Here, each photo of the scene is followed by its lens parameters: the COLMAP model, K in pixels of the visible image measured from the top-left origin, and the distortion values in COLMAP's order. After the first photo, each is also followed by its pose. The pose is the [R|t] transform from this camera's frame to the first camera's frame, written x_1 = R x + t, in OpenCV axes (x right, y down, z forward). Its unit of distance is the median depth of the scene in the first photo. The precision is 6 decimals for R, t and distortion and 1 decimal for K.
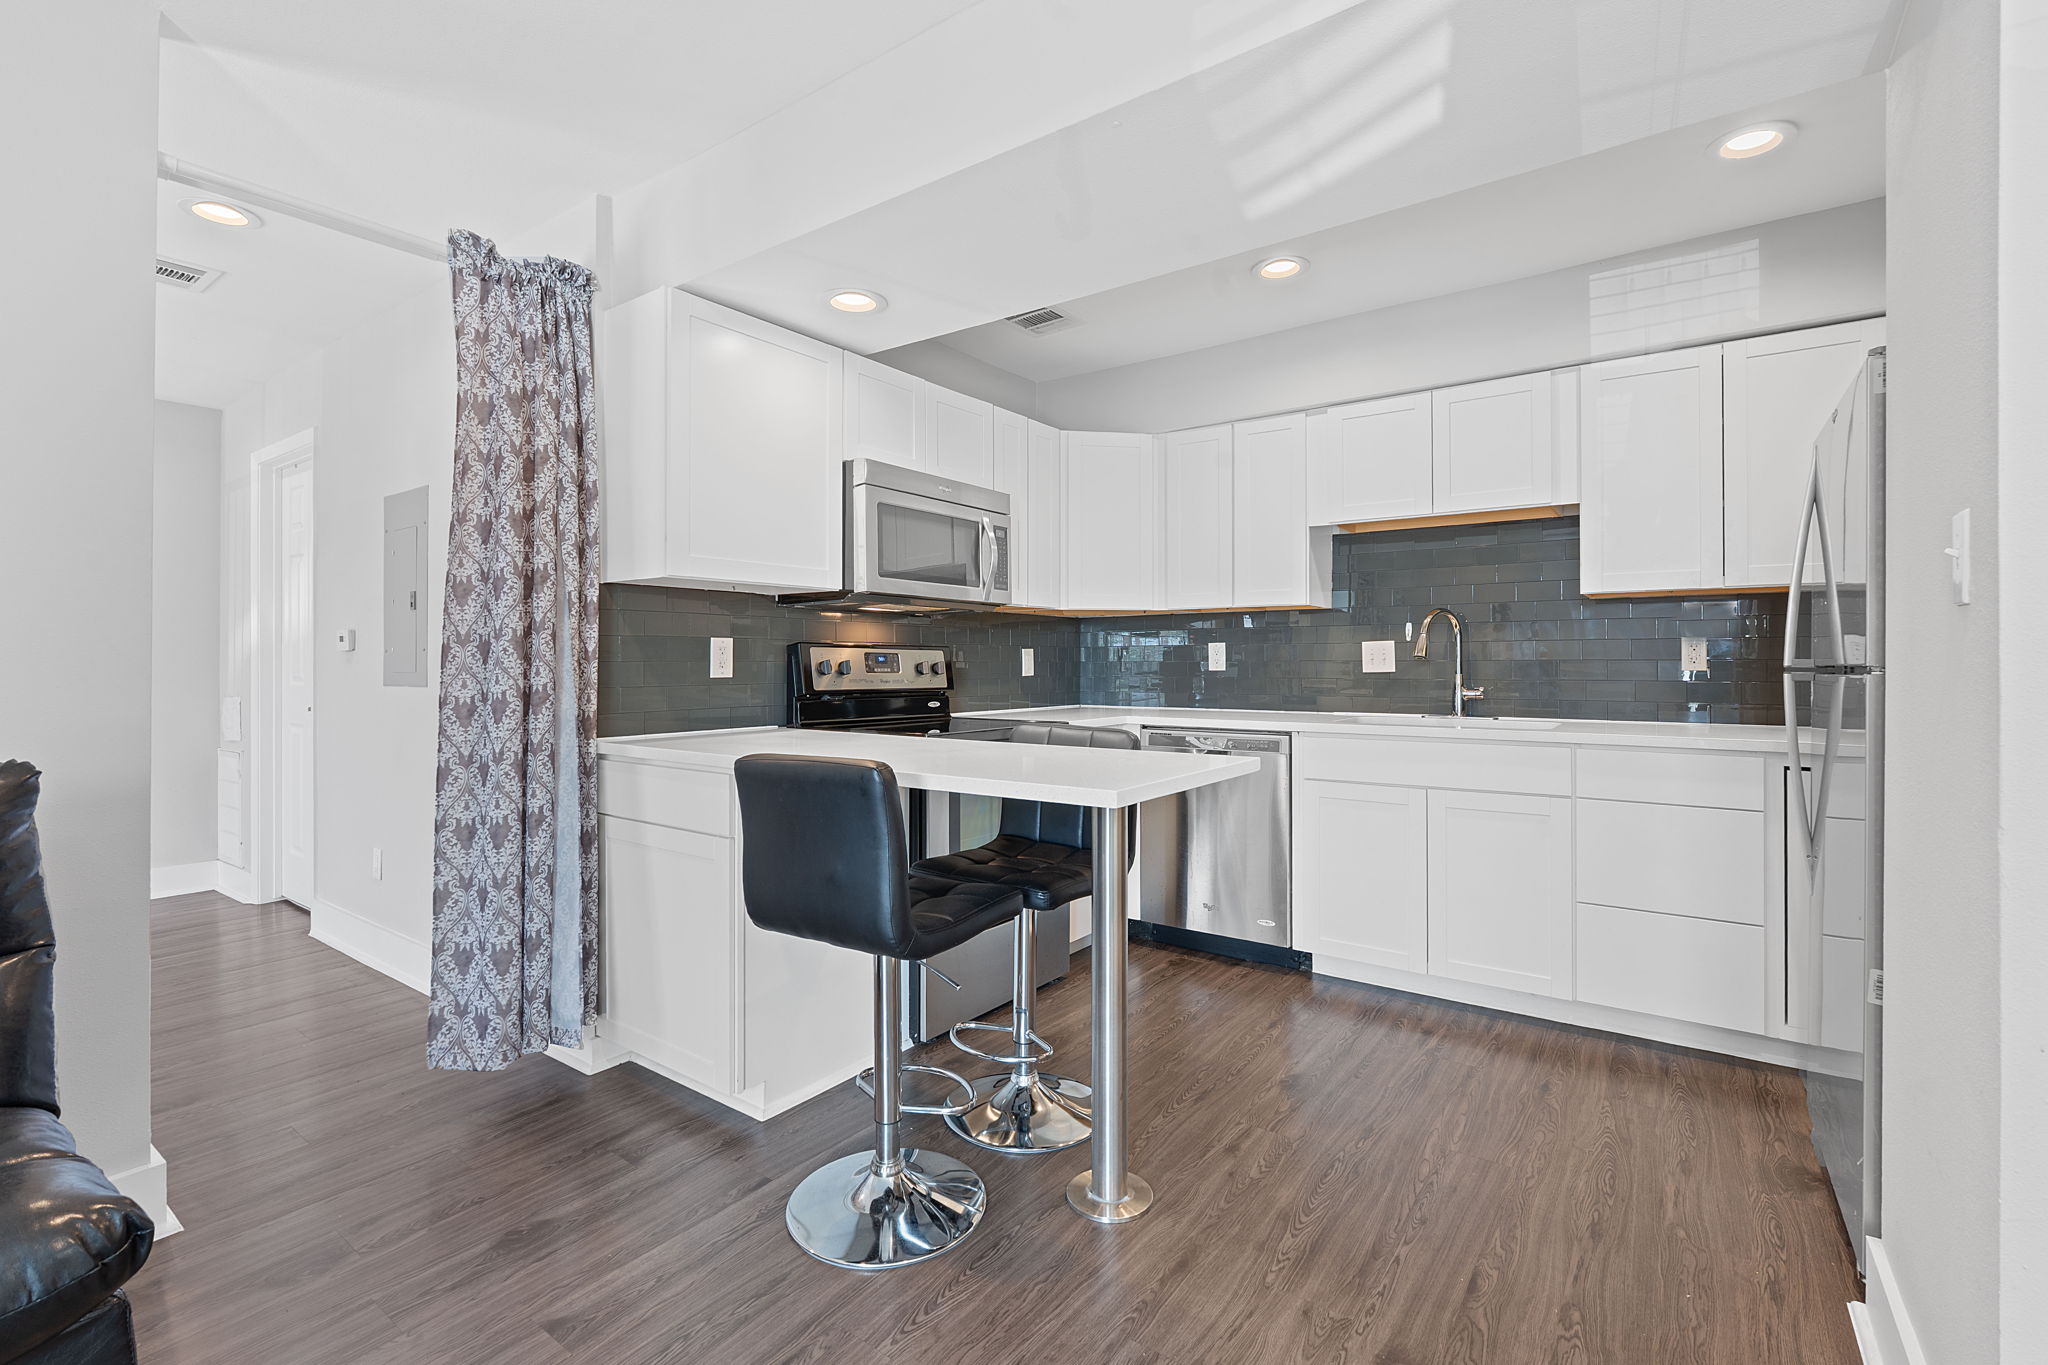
lens RADIAL K [[907.7, 0, 1022.4], [0, 907.7, 657.0], [0, 0, 1]] dist [-0.012339, 0.002372]
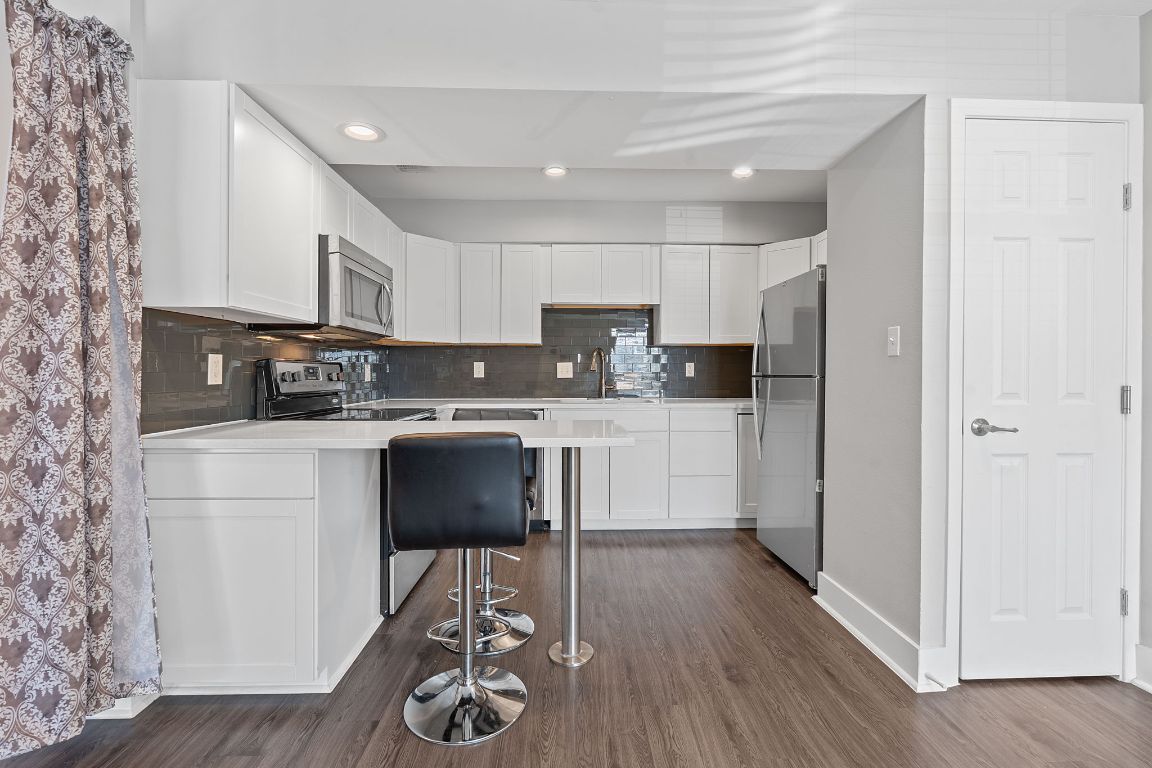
lens RADIAL K [[510.6, 0, 581.0], [0, 510.6, 373.8], [0, 0, 1]] dist [-0.012339, 0.002372]
pose [[0.790621, 0.000019, 0.612306, -0.346400], [-0.005144, 0.999965, 0.006610, -0.000140], [-0.612284, -0.008376, 0.790593, 0.092153]]
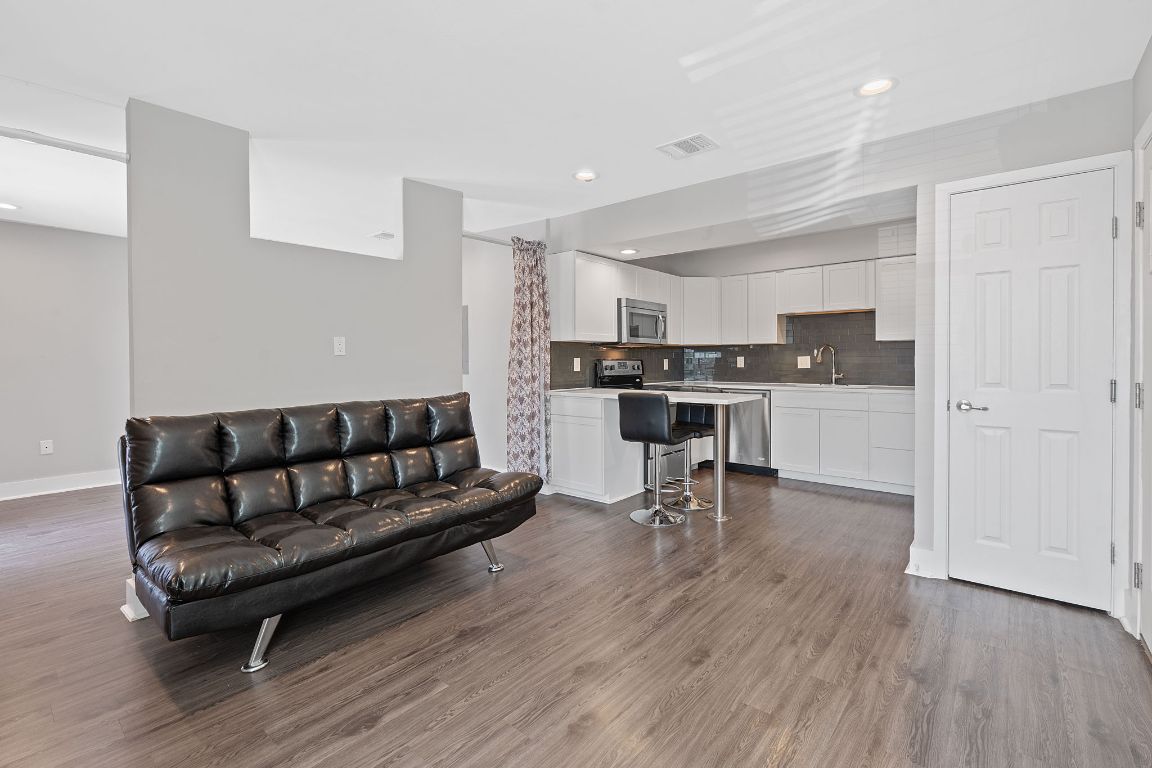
lens RADIAL K [[510.6, 0, 584.1], [0, 510.6, 363.7], [0, 0, 1]] dist [-0.012339, 0.002372]
pose [[0.998239, -0.003035, -0.059247, -0.198173], [0.003773, 0.999917, 0.012349, -0.021286], [0.059204, -0.012551, 0.998167, -0.649938]]
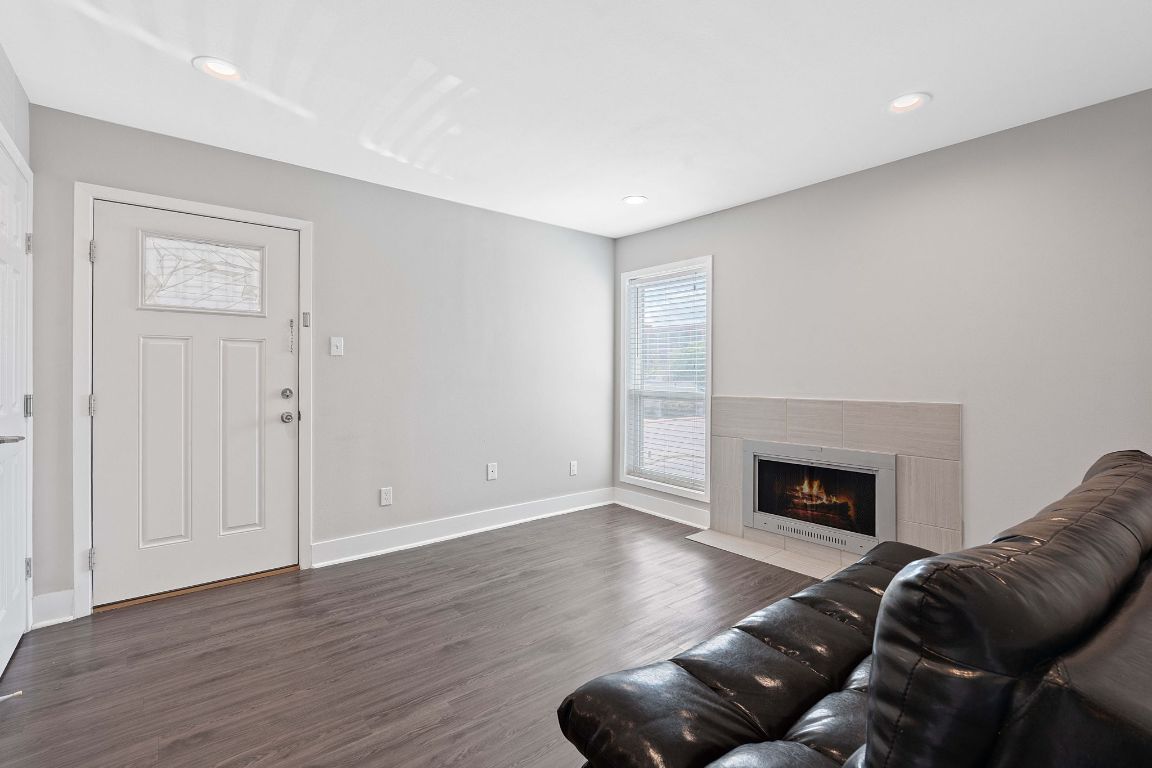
lens RADIAL K [[510.6, 0, 570.6], [0, 510.6, 373.1], [0, 0, 1]] dist [-0.012339, 0.002372]
pose [[-0.964052, -0.001645, 0.265709, -0.445087], [-0.002052, 0.999997, -0.001252, -0.018475], [-0.265706, -0.001752, -0.964052, 0.703664]]
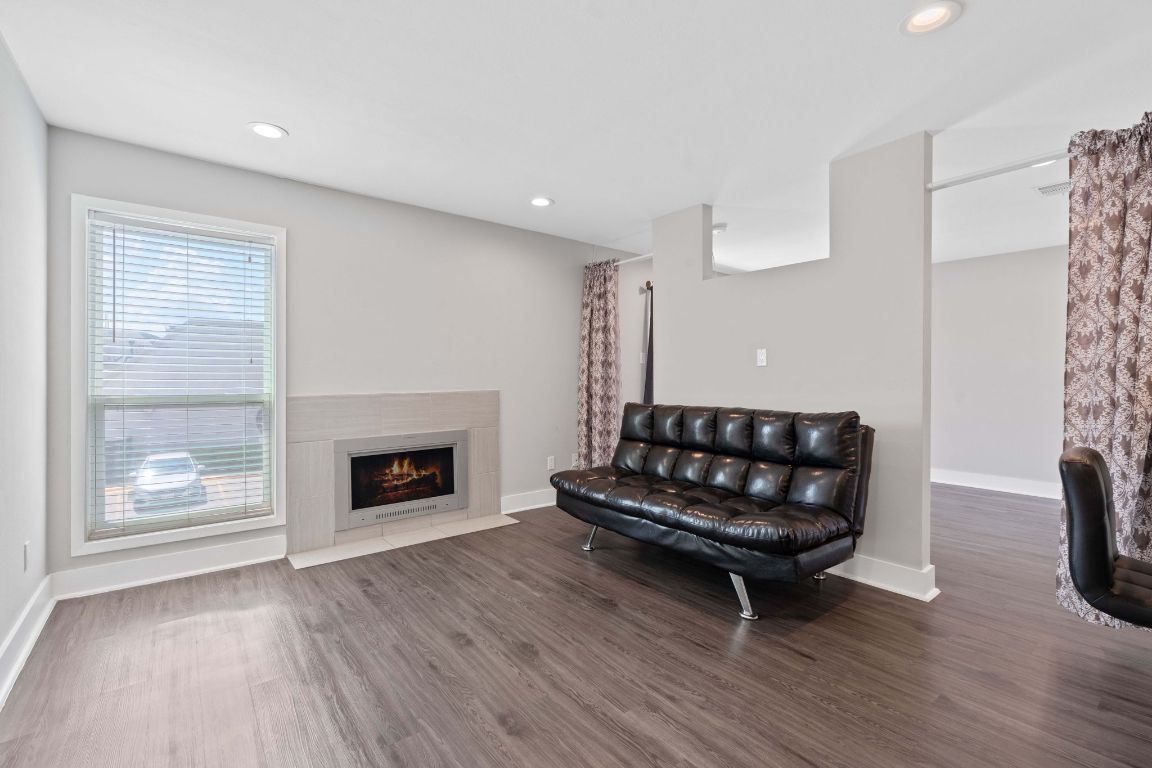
lens RADIAL K [[514.5, 0, 578.1], [0, 514.5, 378.6], [0, 0, 1]] dist [-0.005376, 0.001128]
pose [[-0.263125, 0.007700, -0.964731, 0.441105], [0.001493, 0.999970, 0.007574, -0.008653], [0.964761, 0.000553, -0.263128, 0.253224]]
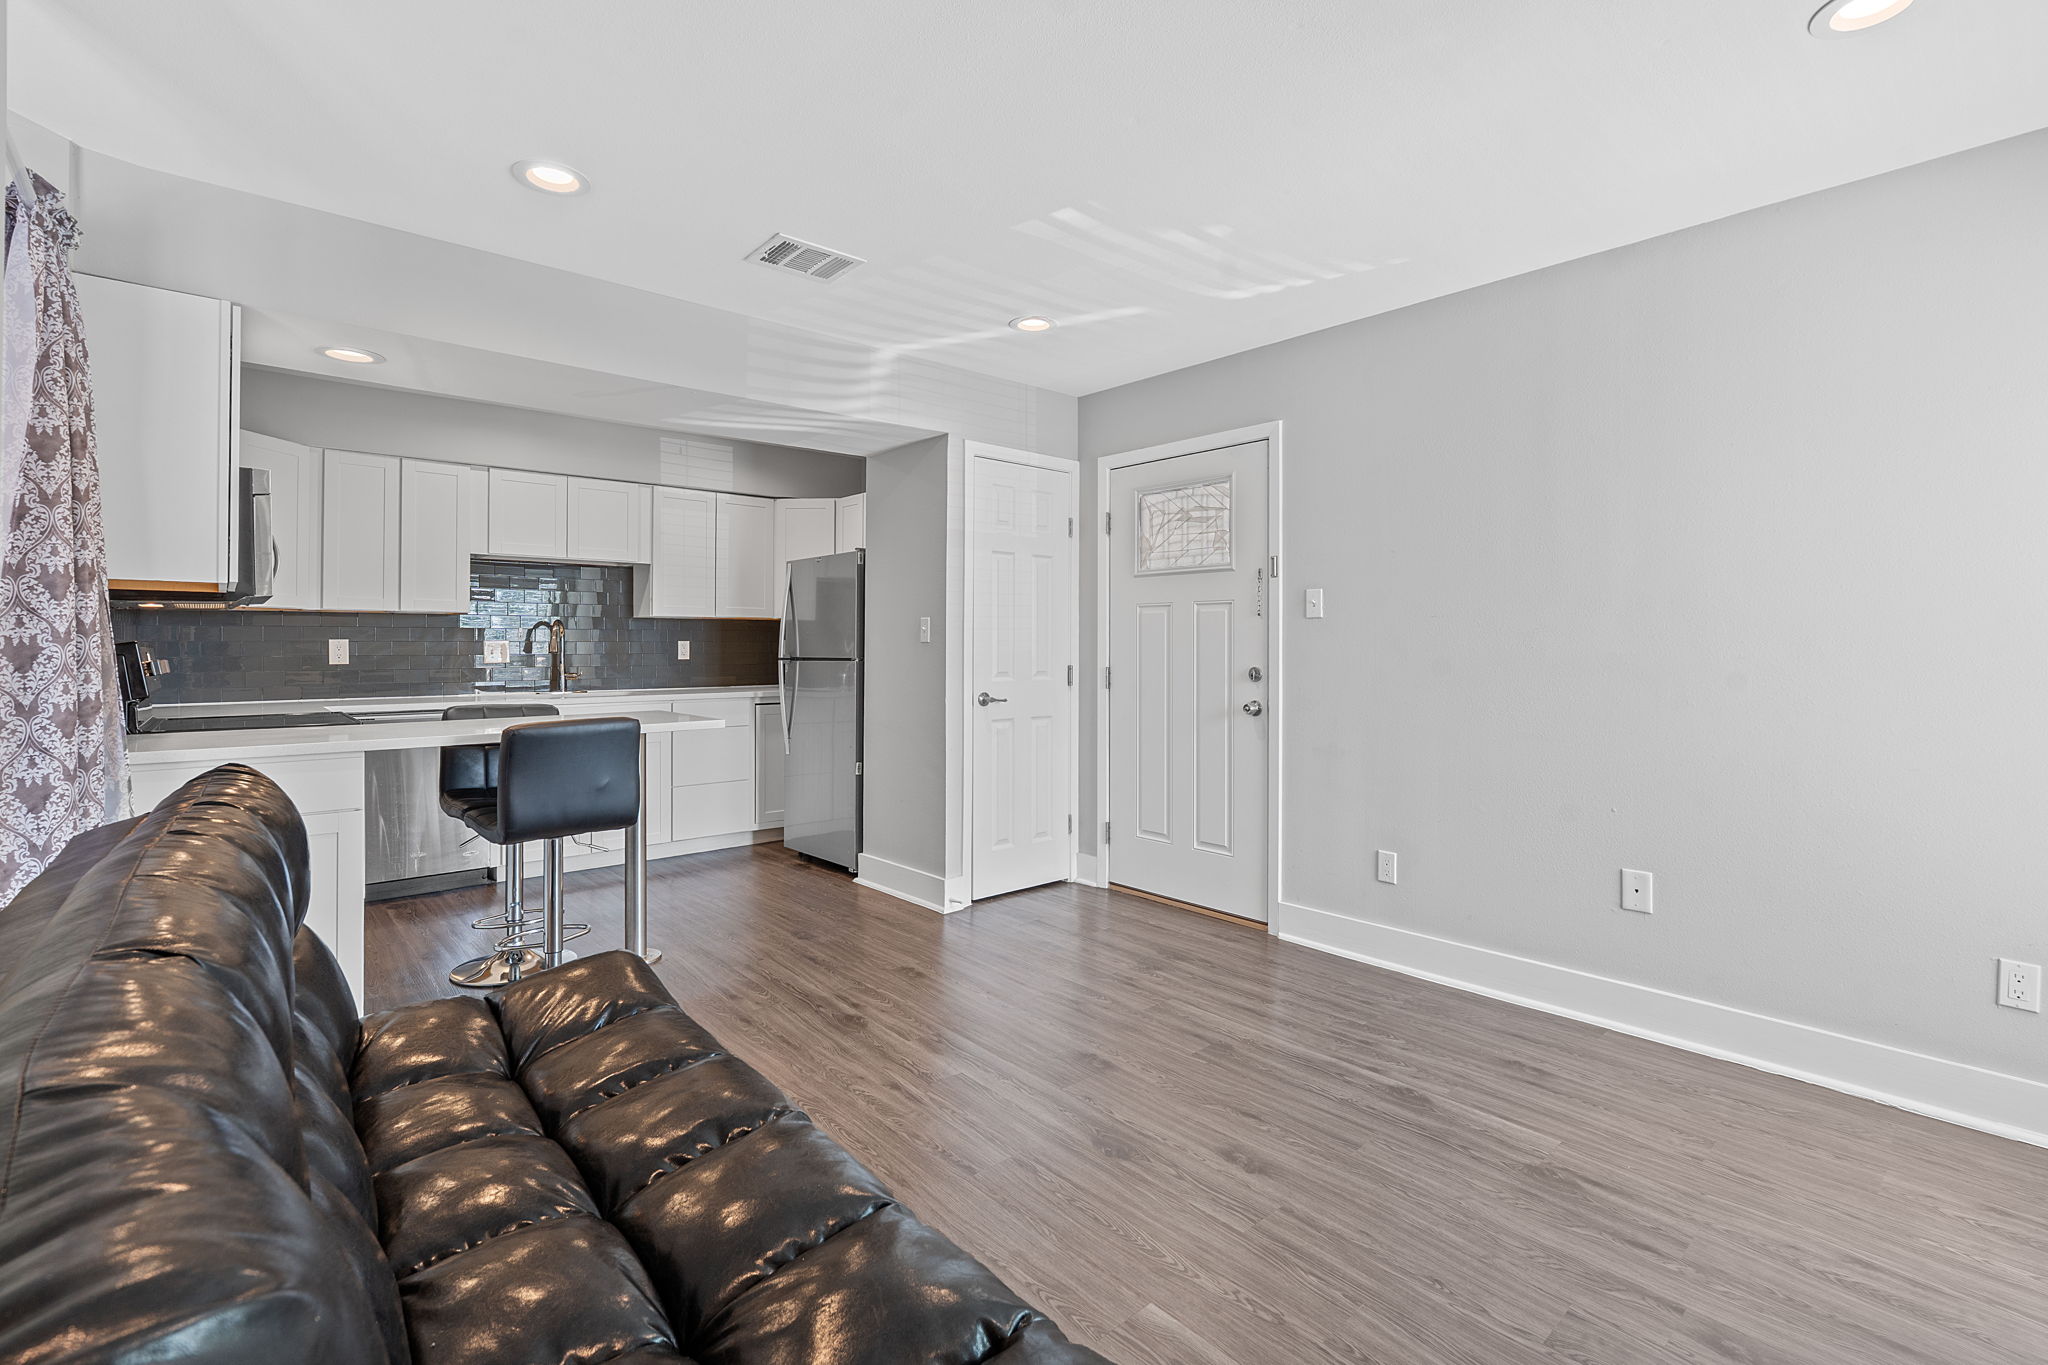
lens RADIAL K [[907.7, 0, 1030.4], [0, 907.7, 644.0], [0, 0, 1]] dist [-0.012339, 0.002372]
pose [[0.216134, 0.003164, 0.976359, -0.945418], [-0.005211, 0.999984, -0.002087, -0.016665], [-0.976350, -0.004636, 0.216147, -0.092699]]
